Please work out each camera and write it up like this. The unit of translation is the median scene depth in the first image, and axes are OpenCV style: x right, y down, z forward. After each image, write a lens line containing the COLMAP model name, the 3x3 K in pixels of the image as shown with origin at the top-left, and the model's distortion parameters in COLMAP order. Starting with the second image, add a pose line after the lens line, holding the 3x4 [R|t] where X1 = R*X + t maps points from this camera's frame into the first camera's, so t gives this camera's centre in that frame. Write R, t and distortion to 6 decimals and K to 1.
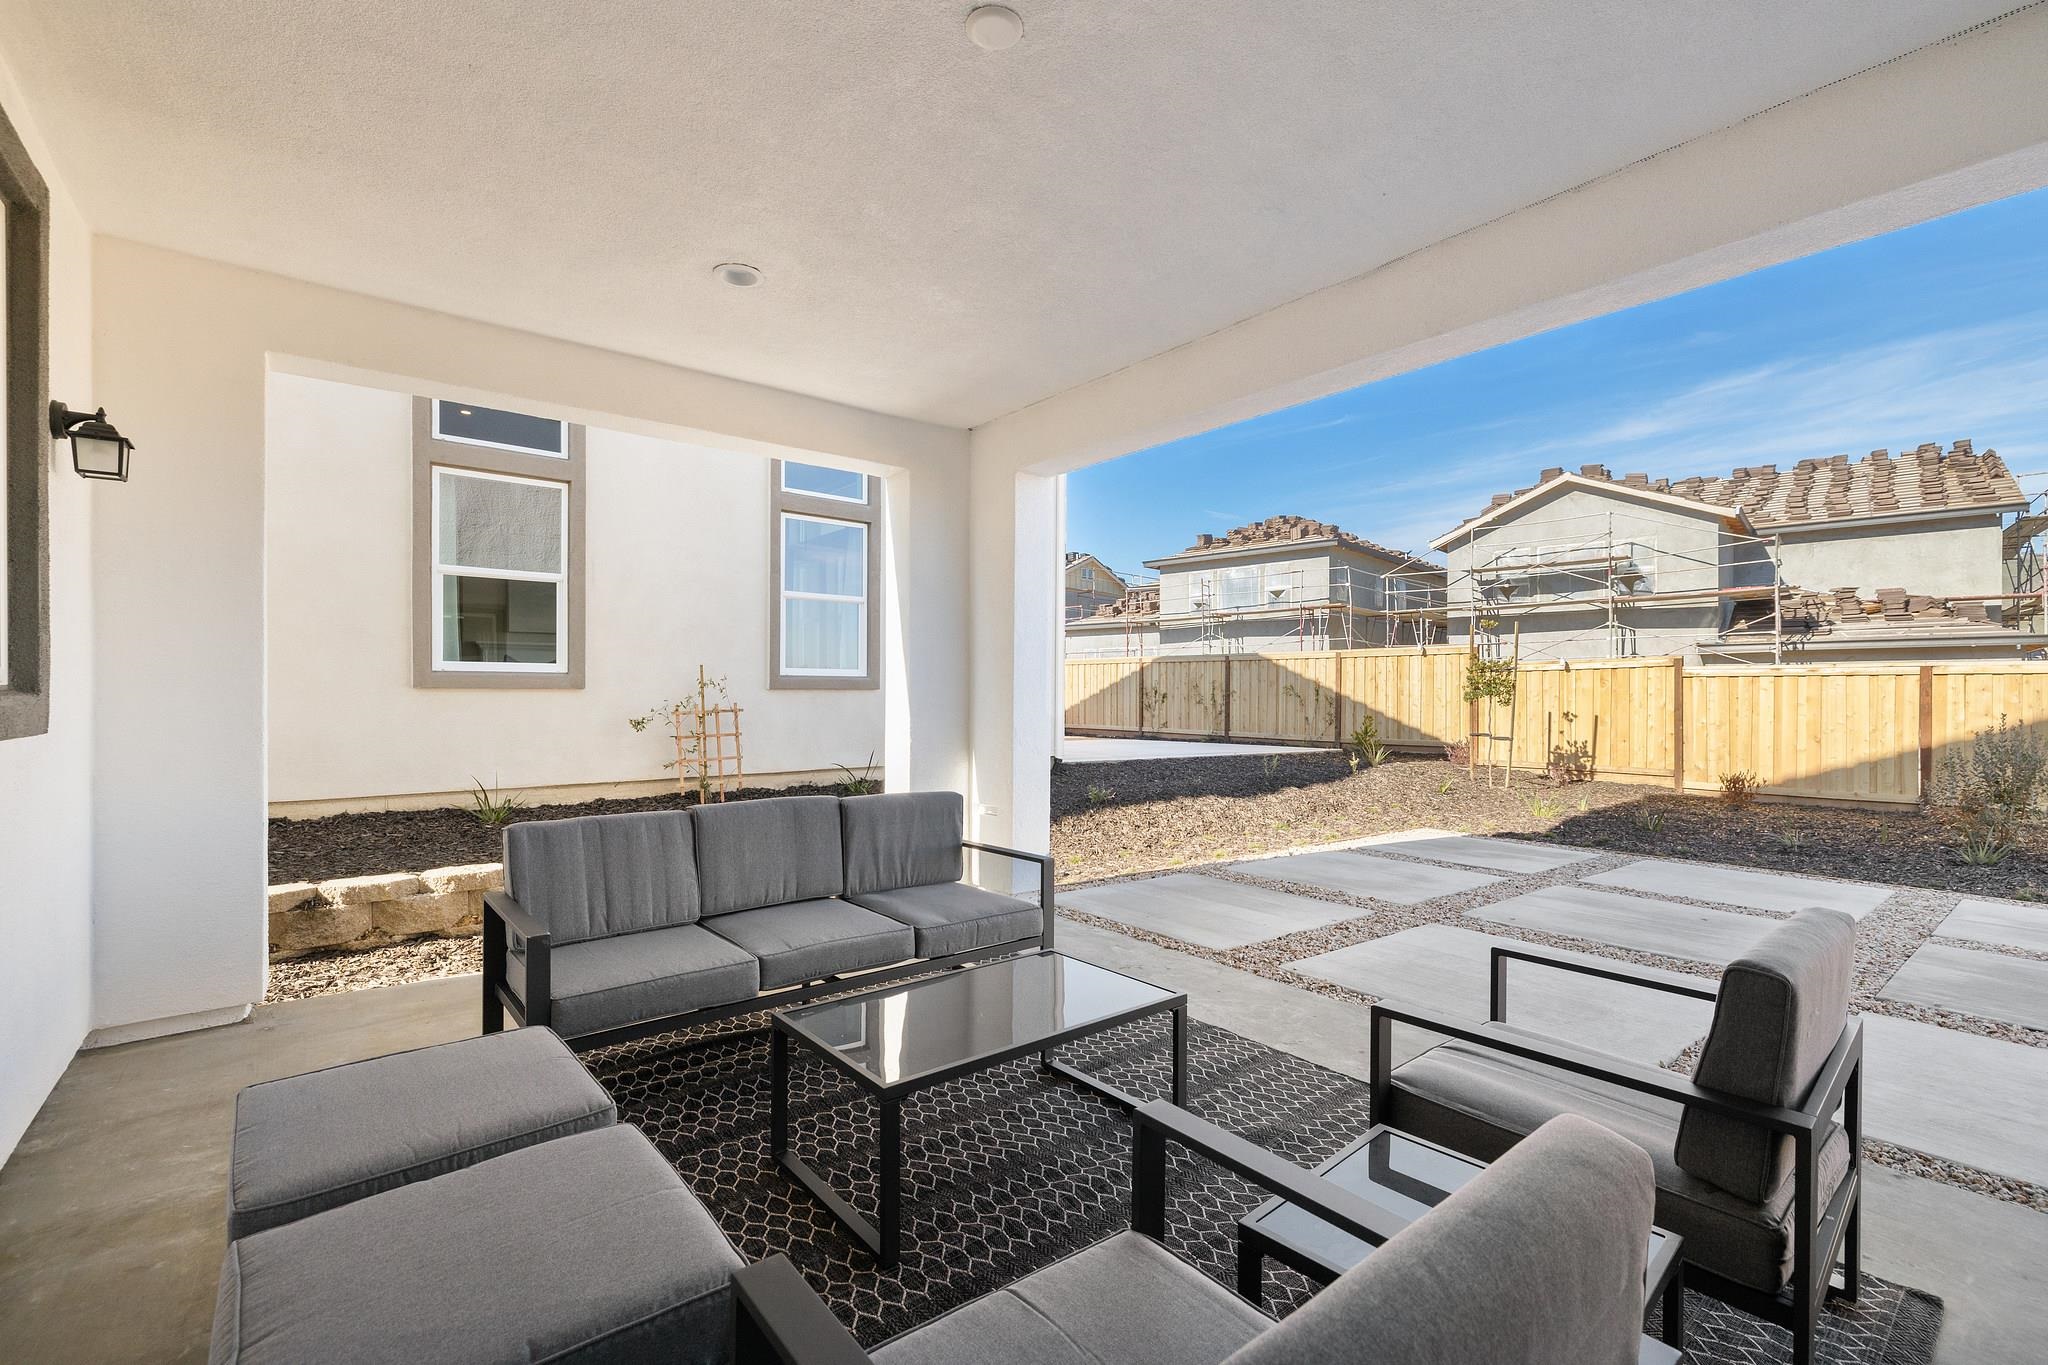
lens RADIAL K [[900.6, 0, 1030.7], [0, 900.6, 682.8], [0, 0, 1]] dist [0.002710, -0.001004]
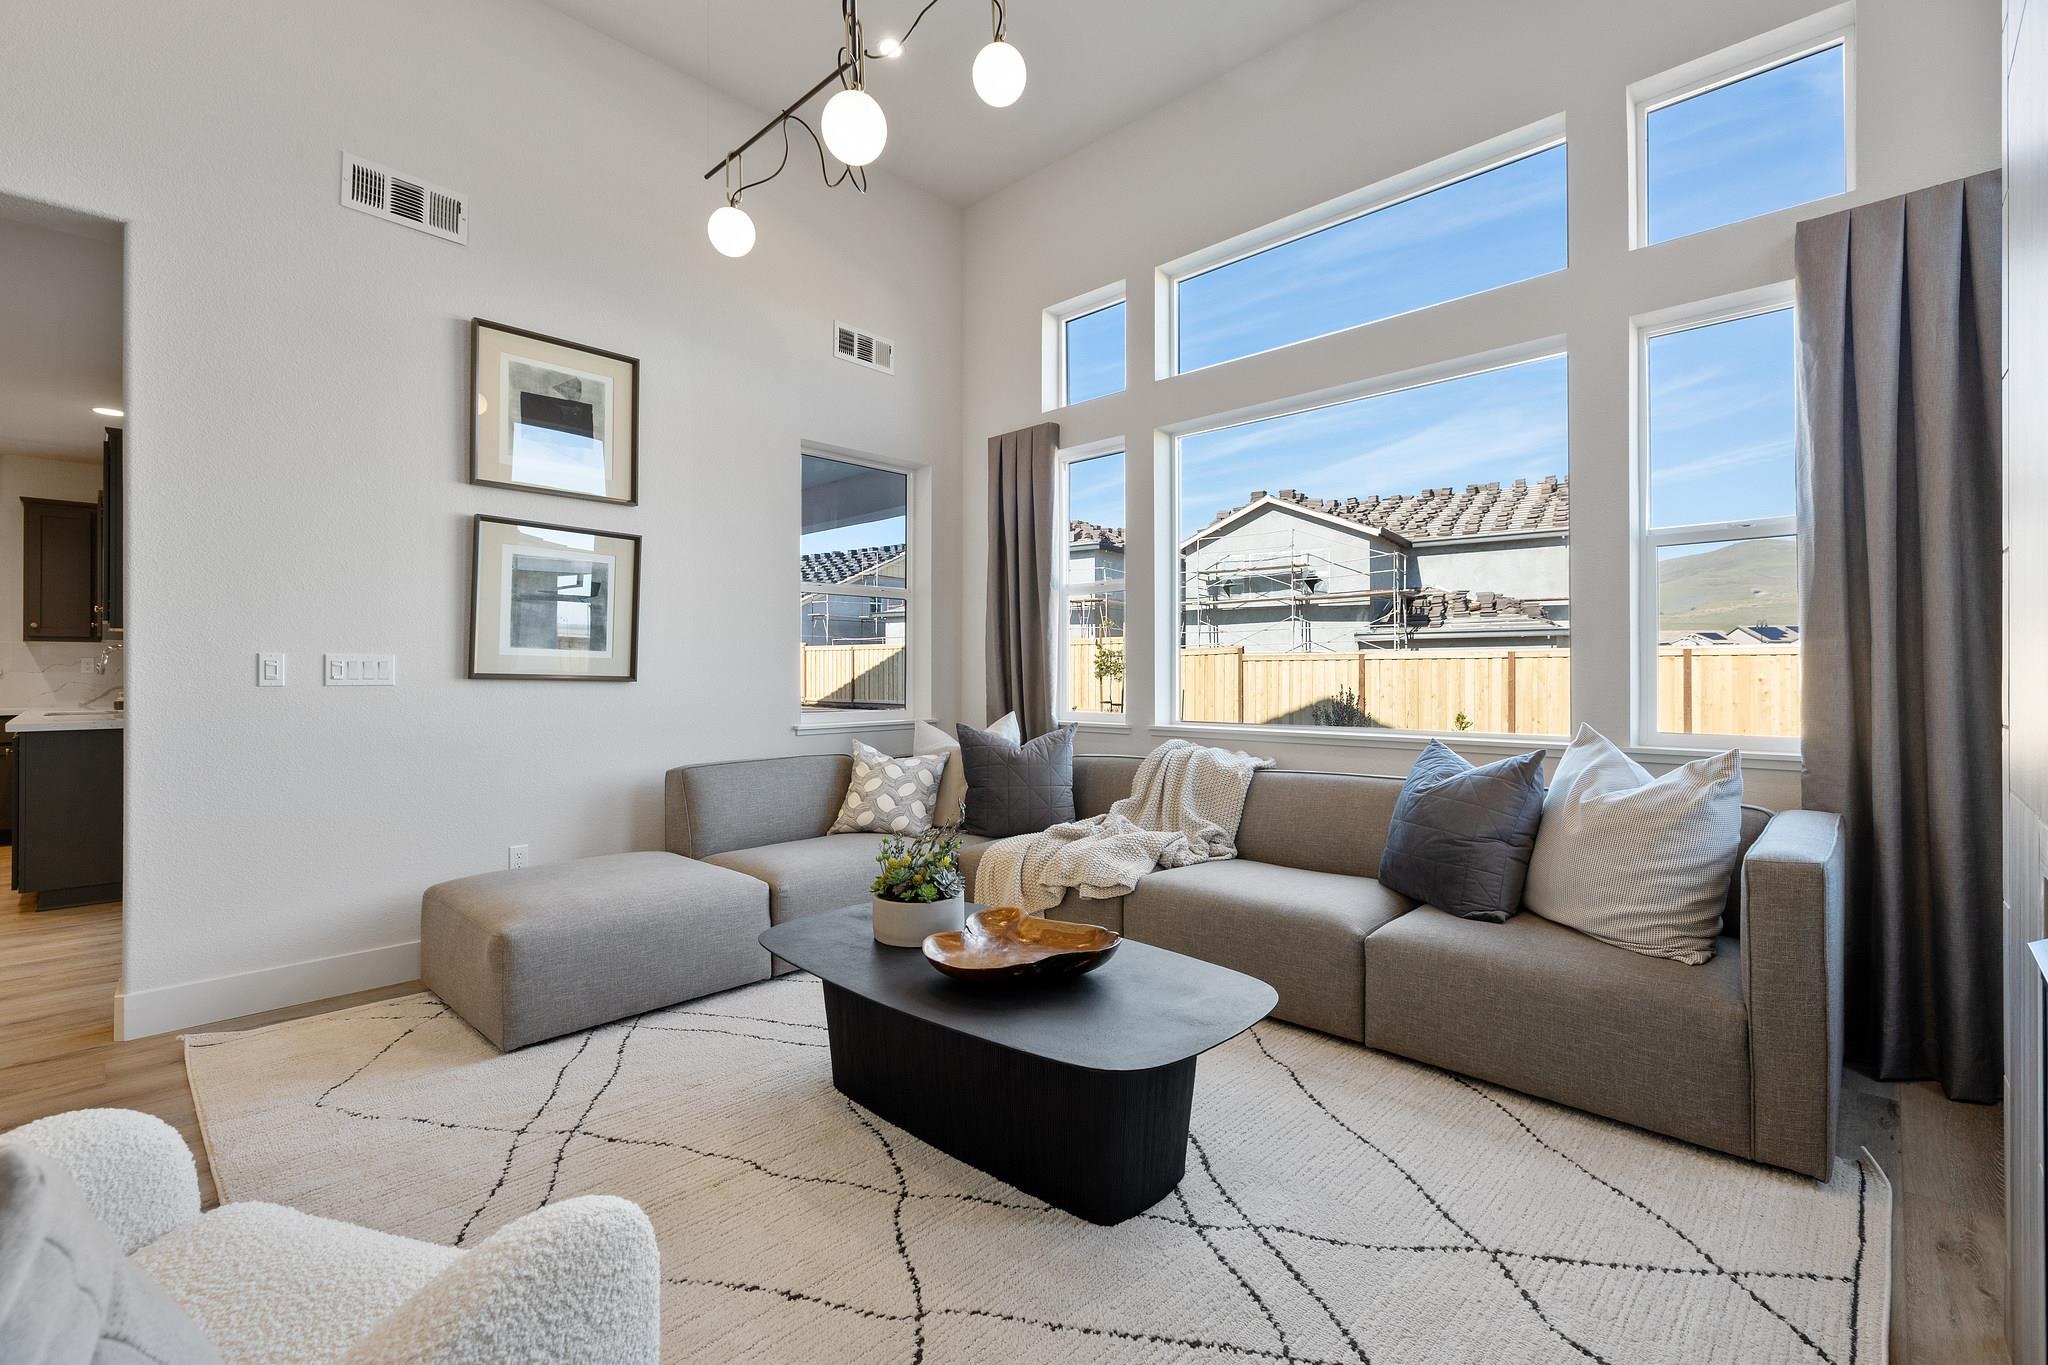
lens RADIAL K [[900.6, 0, 1035.6], [0, 900.6, 665.1], [0, 0, 1]] dist [0.002710, -0.001004]
pose [[0.991433, -0.001566, 0.130607, 0.126608], [0.001187, 0.999995, 0.002983, -0.002405], [-0.130611, -0.002803, 0.991430, -0.221374]]
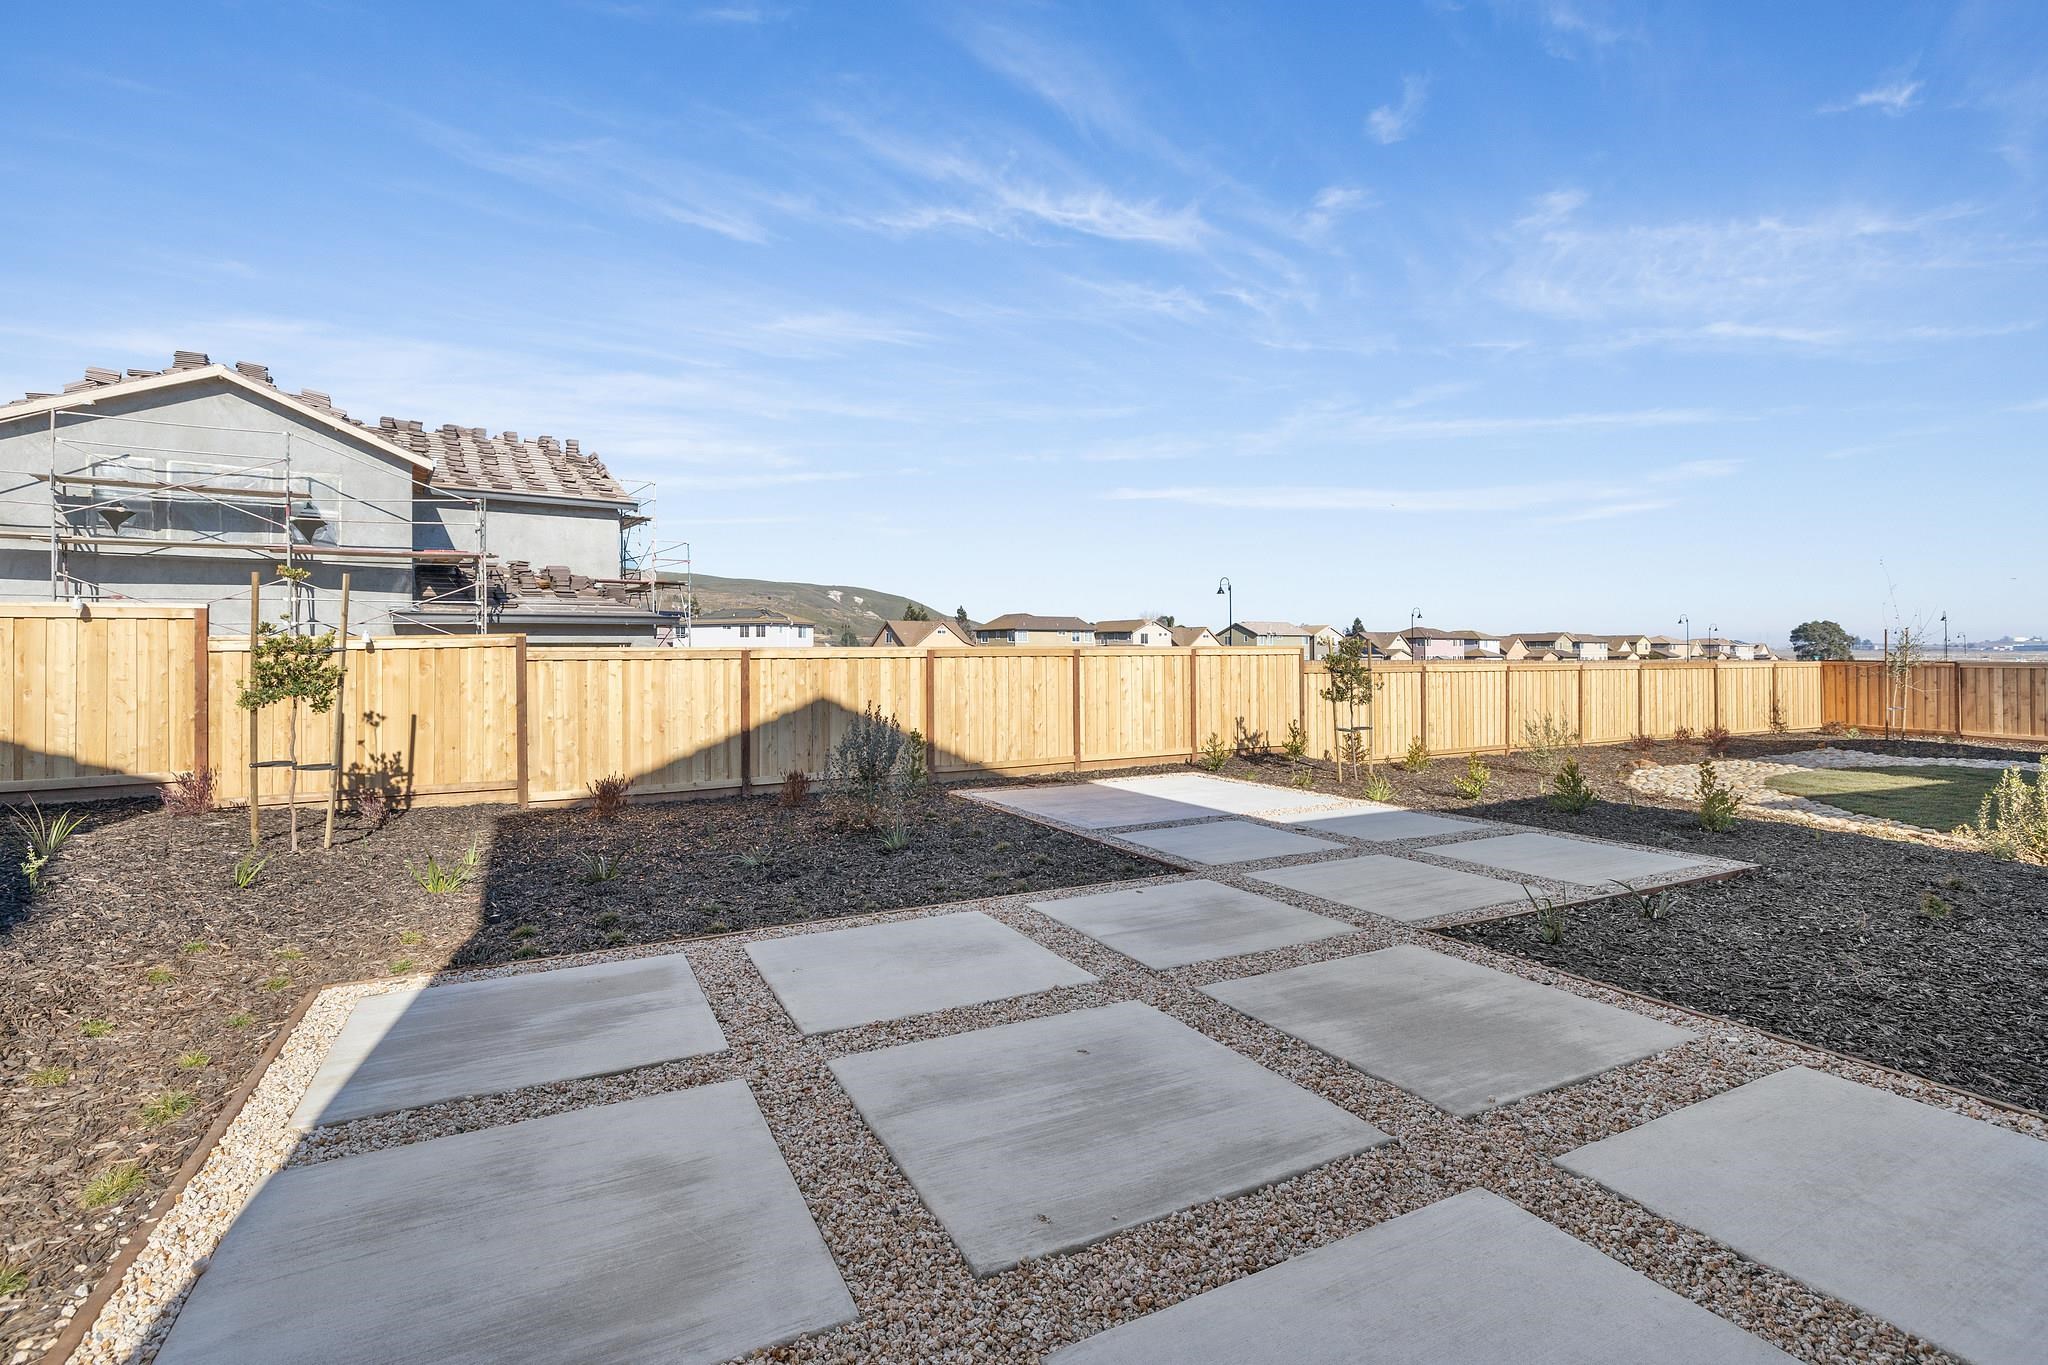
lens RADIAL K [[931.3, 0, 1013.3], [0, 931.3, 653.9], [0, 0, 1]] dist [-0.006638, -0.000166]
pose [[0.220305, -0.003555, 0.975425, 0.014948], [-0.006546, 0.999965, 0.005123, -0.011447], [-0.975409, -0.007513, 0.220274, 0.243637]]
